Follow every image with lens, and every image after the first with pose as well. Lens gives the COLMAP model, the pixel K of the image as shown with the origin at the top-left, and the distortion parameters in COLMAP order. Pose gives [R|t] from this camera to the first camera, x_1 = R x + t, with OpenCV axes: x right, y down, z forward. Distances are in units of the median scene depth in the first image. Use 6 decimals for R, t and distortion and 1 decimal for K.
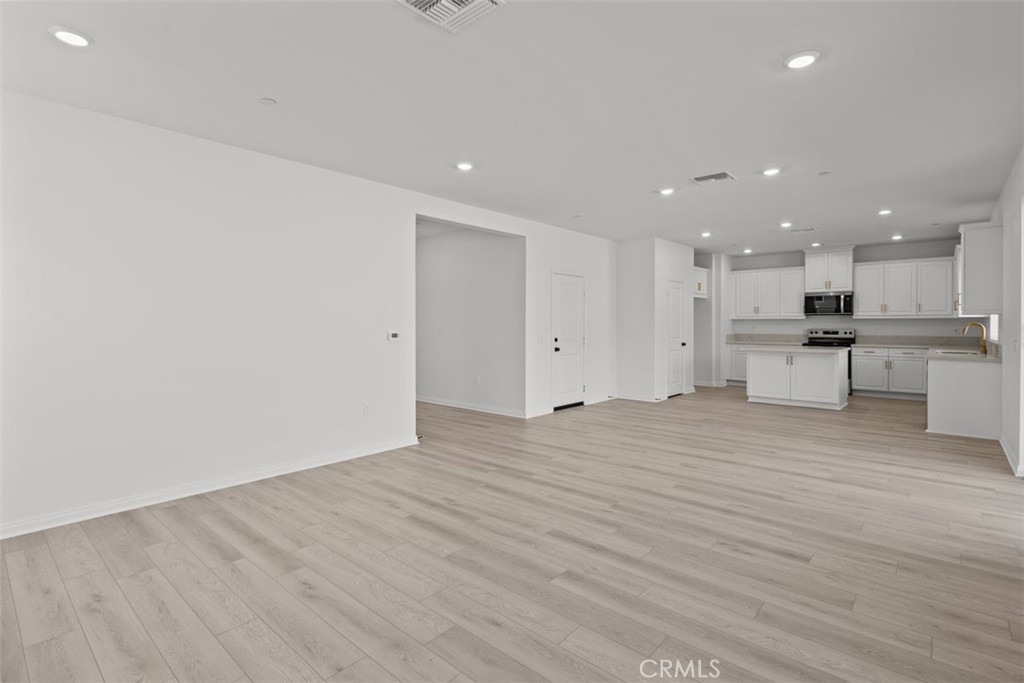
lens RADIAL K [[489.0, 0, 505.5], [0, 489.0, 324.1], [0, 0, 1]] dist [-0.001331, 0.000081]
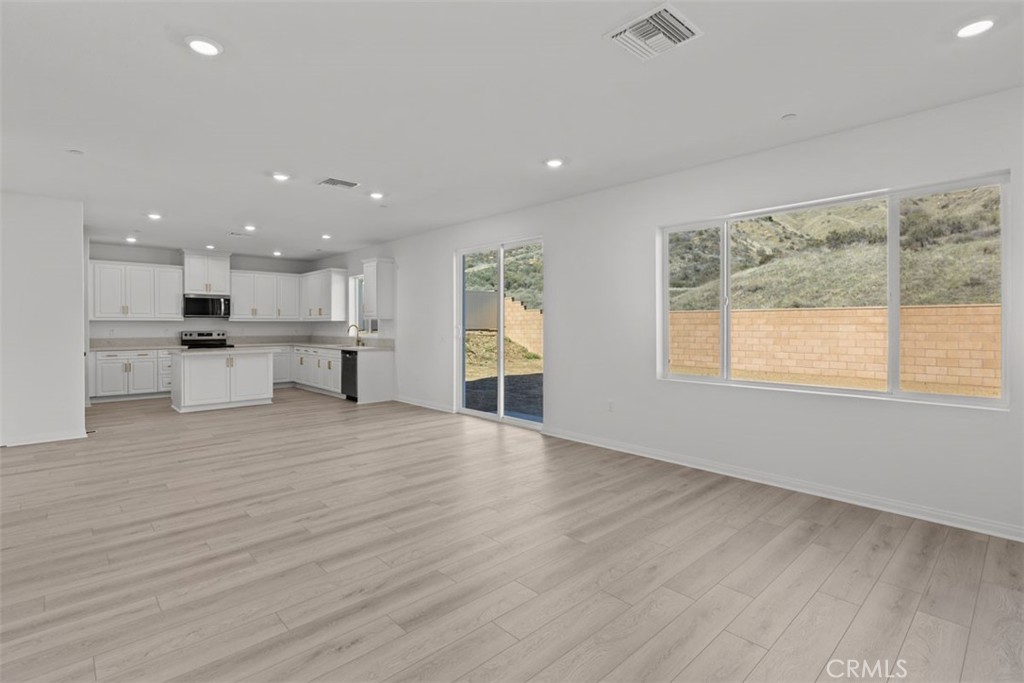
lens RADIAL K [[489.0, 0, 505.5], [0, 489.0, 324.1], [0, 0, 1]] dist [-0.001331, 0.000081]
pose [[0.094589, 0.002114, 0.995514, -0.323112], [0.003242, 0.999992, -0.002432, 0.000186], [-0.995511, 0.003458, 0.094581, 0.316048]]
